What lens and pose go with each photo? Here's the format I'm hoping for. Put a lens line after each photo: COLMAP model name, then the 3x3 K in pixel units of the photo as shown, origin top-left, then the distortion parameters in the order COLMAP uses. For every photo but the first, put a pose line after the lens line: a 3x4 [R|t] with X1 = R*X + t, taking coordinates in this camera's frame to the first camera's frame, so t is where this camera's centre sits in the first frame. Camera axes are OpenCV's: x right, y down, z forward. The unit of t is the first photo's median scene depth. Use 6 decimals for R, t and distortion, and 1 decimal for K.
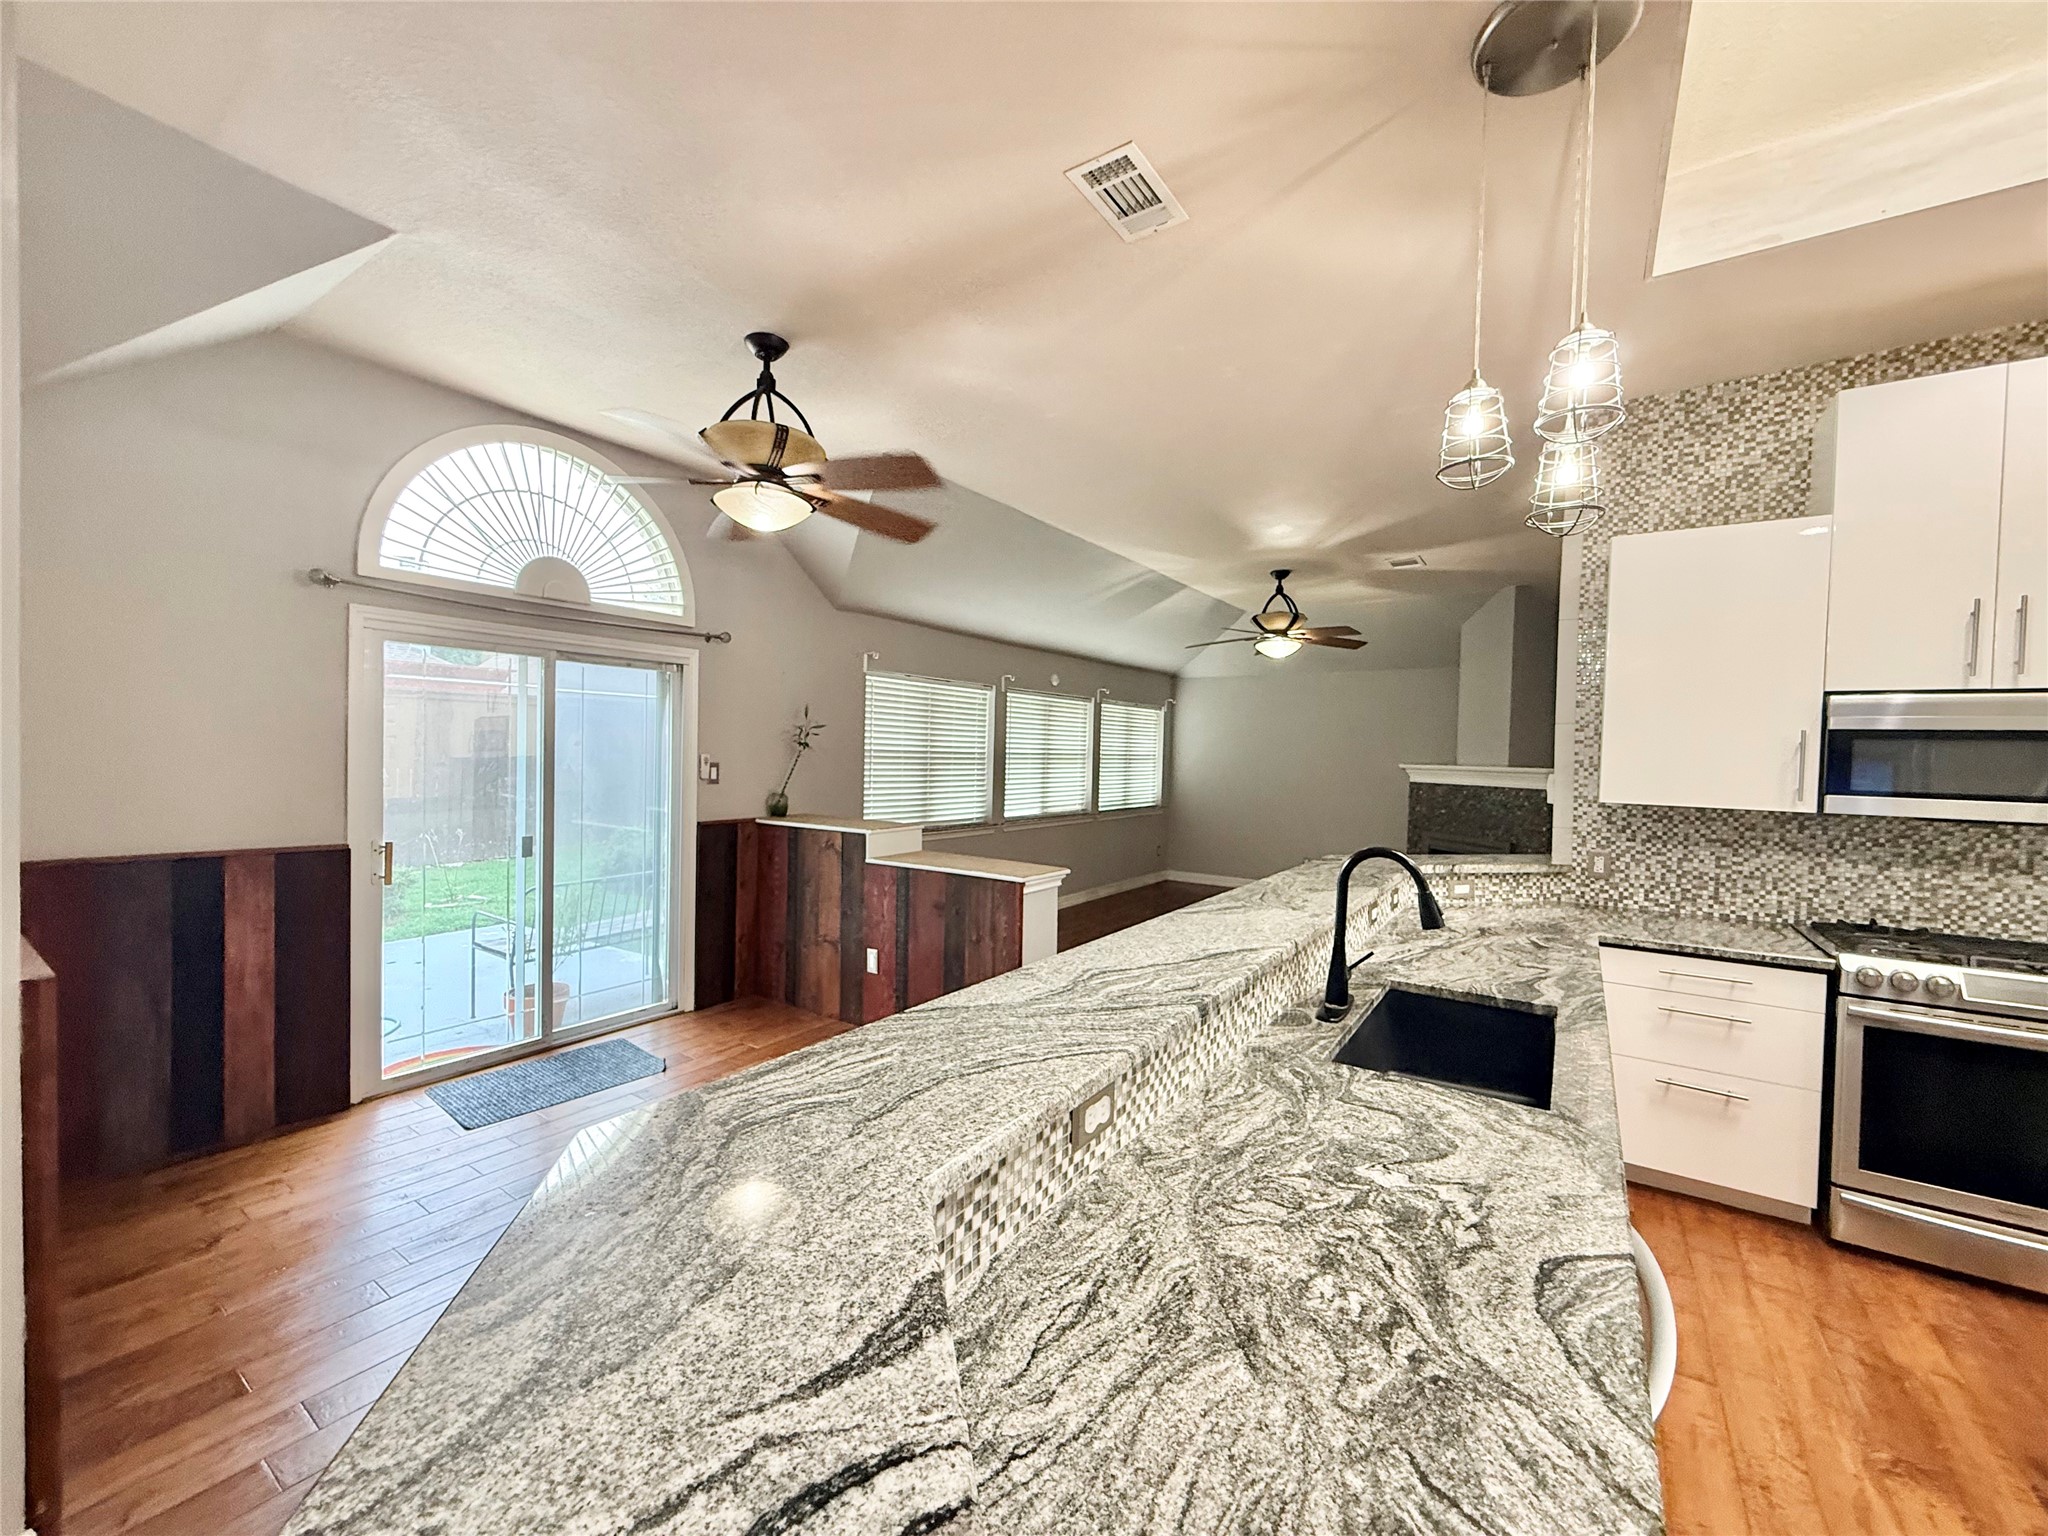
lens RADIAL K [[814.9, 0, 1021.7], [0, 814.9, 770.2], [0, 0, 1]] dist [-0.002987, 0.000484]
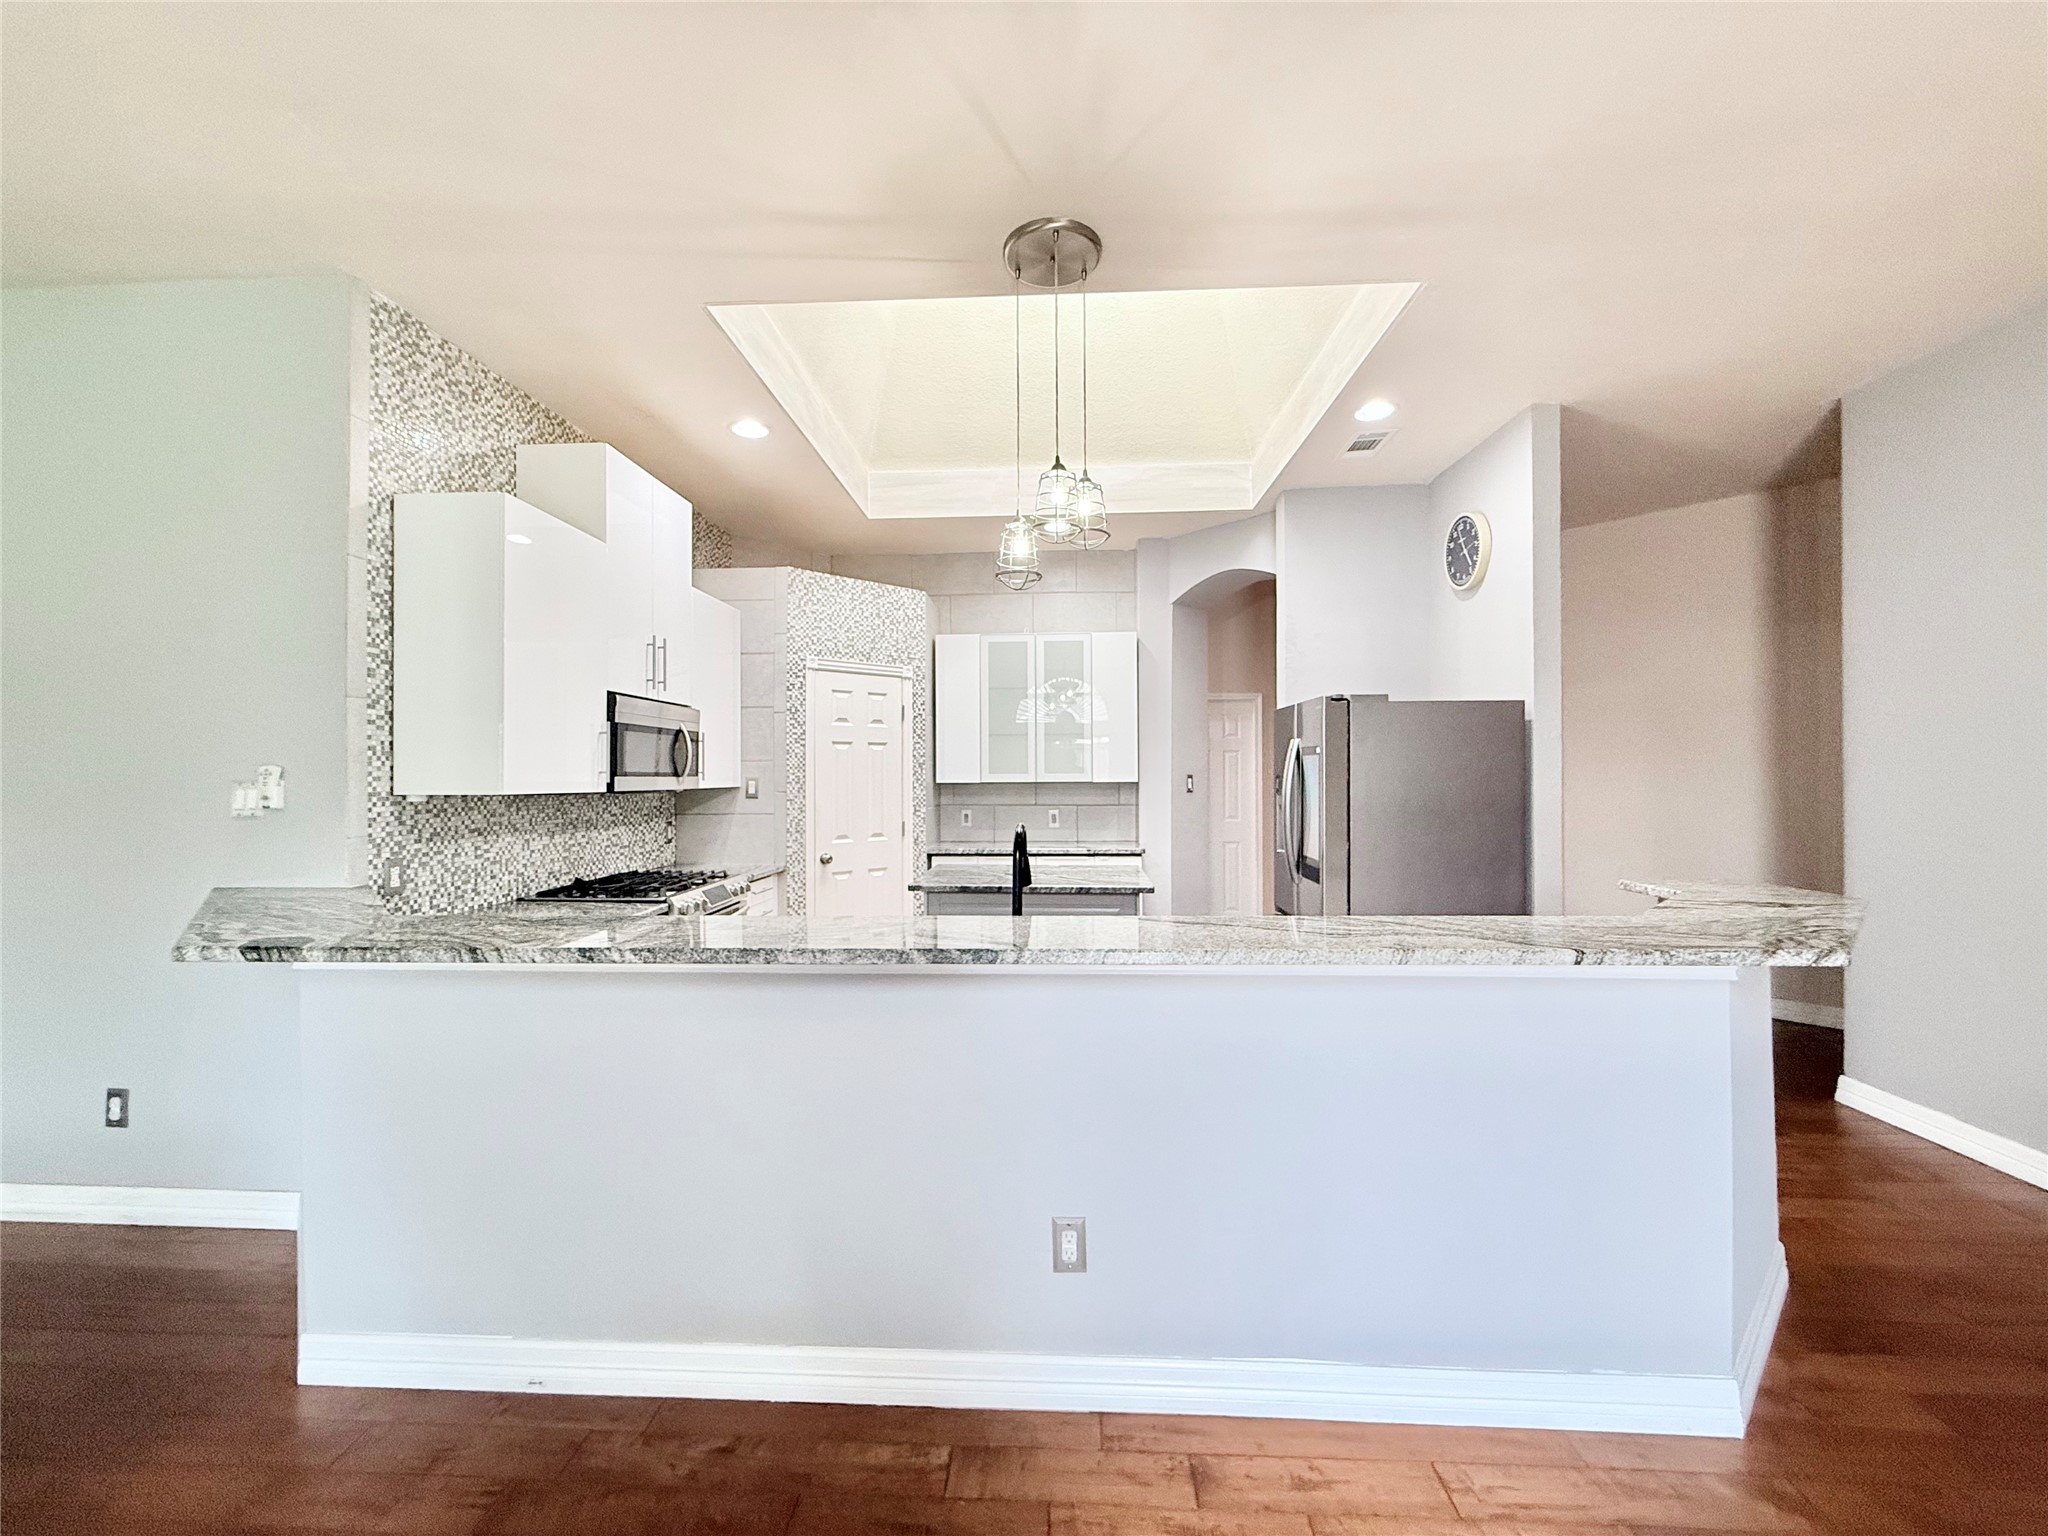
lens RADIAL K [[814.9, 0, 1020.3], [0, 814.9, 771.1], [0, 0, 1]] dist [-0.002987, 0.000484]
pose [[-0.518799, -0.020047, 0.854661, -0.337889], [0.007016, 0.999592, 0.027705, -0.006557], [-0.854868, 0.020369, -0.518446, 1.038987]]
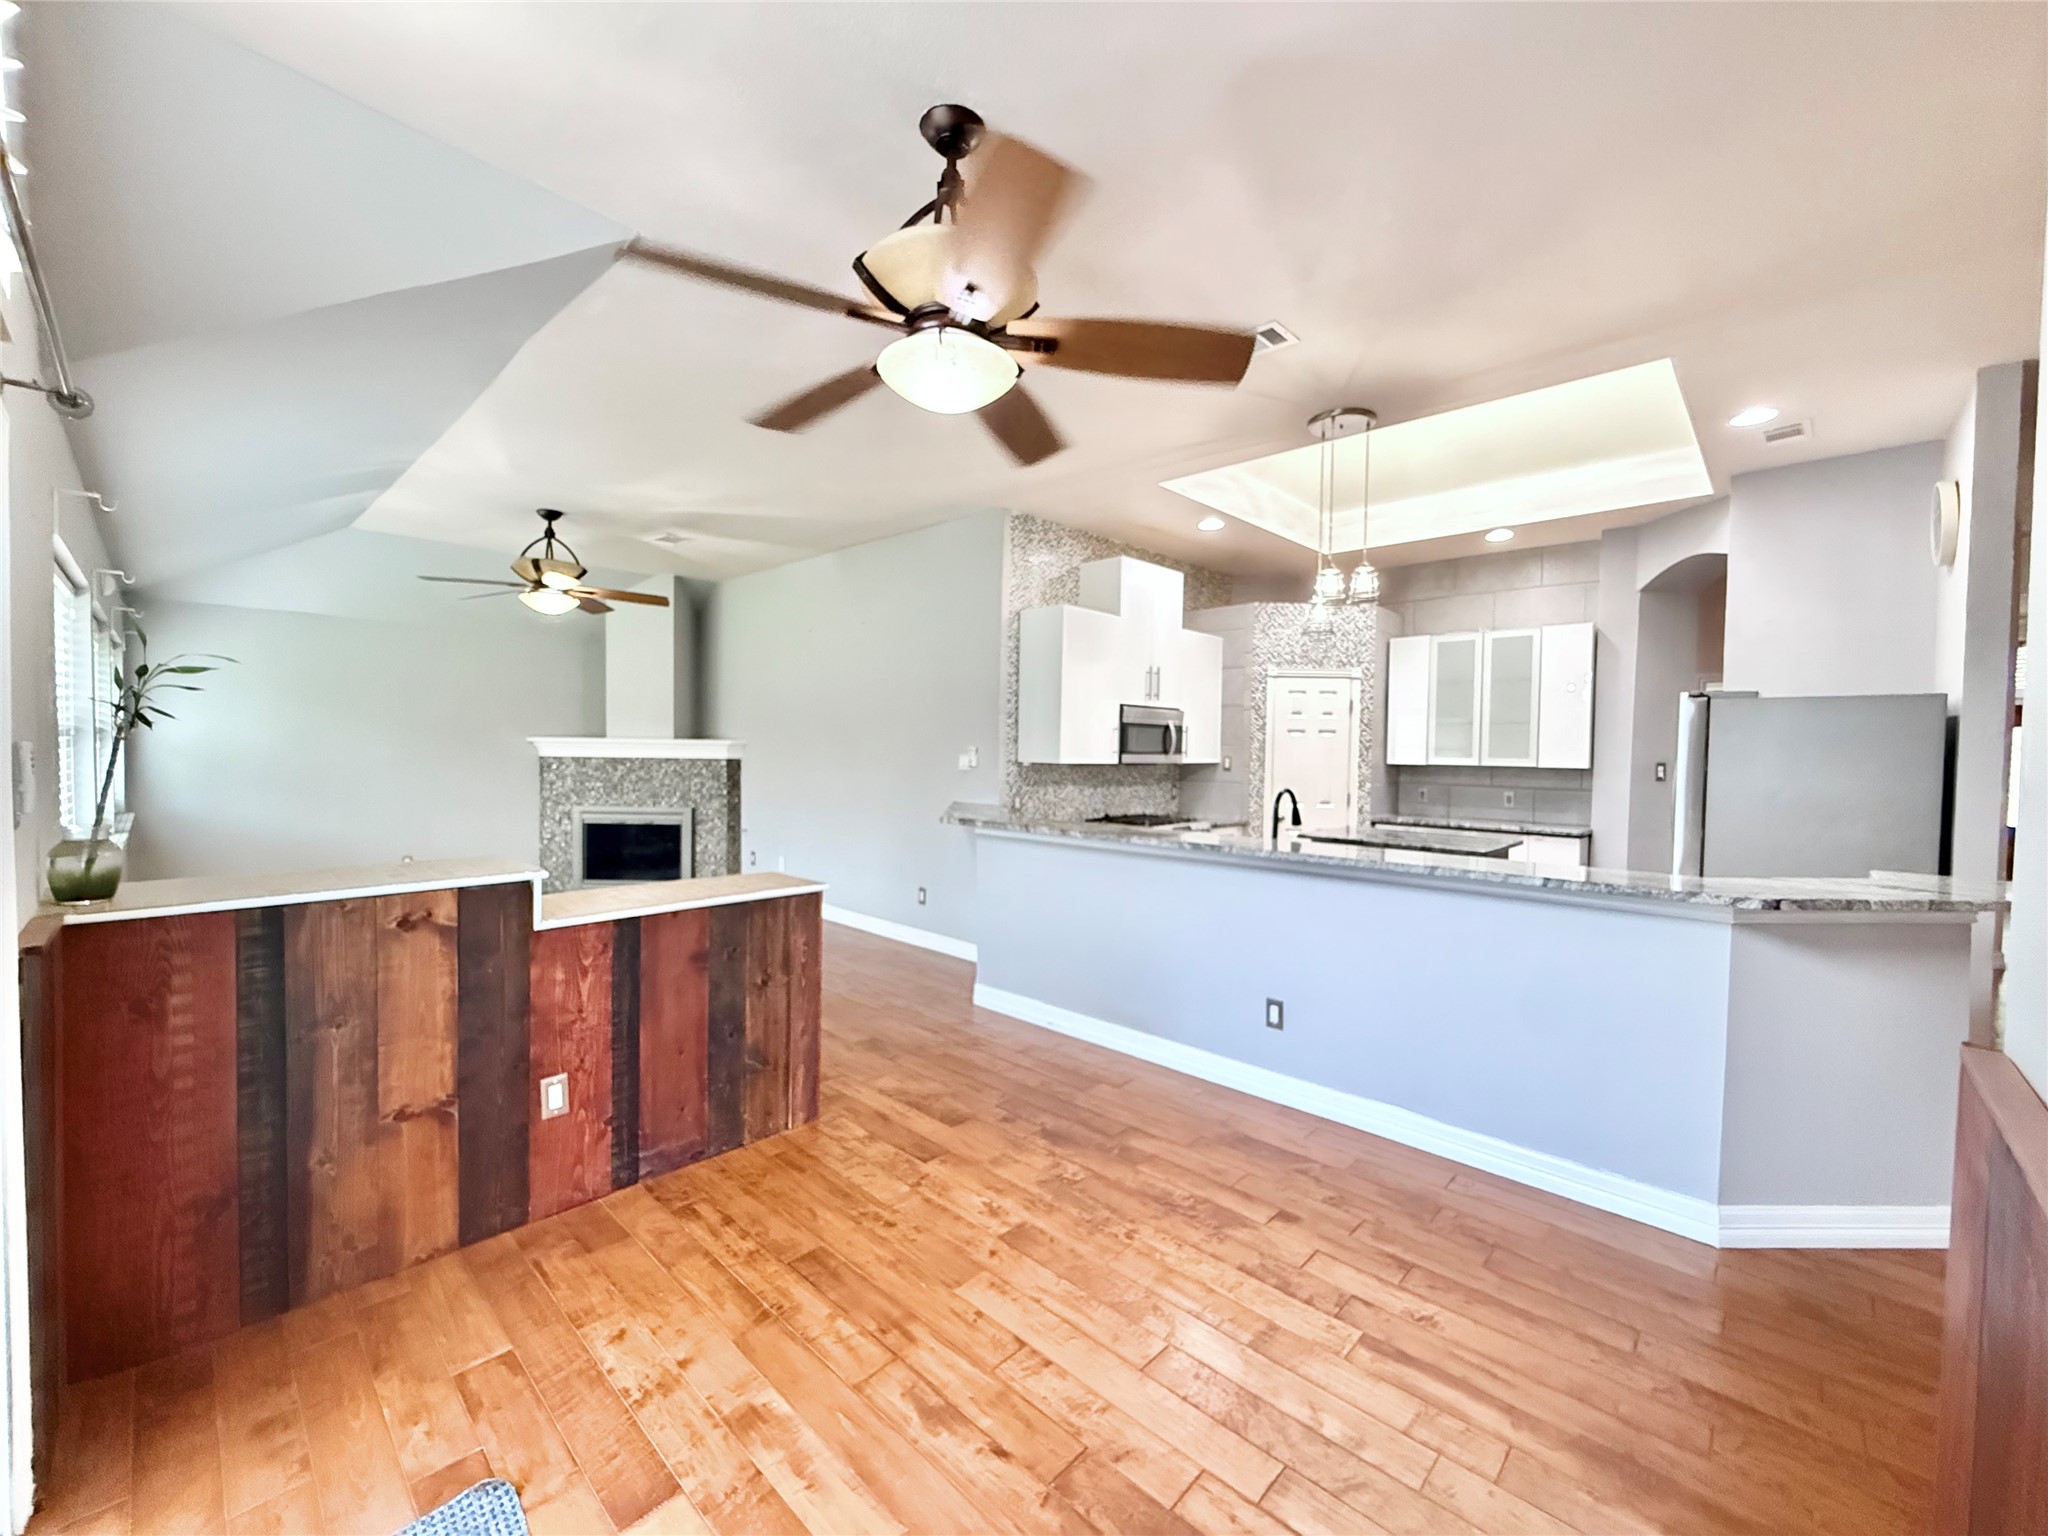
lens RADIAL K [[814.9, 0, 1023.9], [0, 814.9, 772.2], [0, 0, 1]] dist [-0.002987, 0.000484]
pose [[0.159535, -0.054162, 0.985705, -1.011902], [0.008757, 0.998532, 0.053449, -0.034077], [-0.987153, 0.000105, 0.159775, 0.856885]]
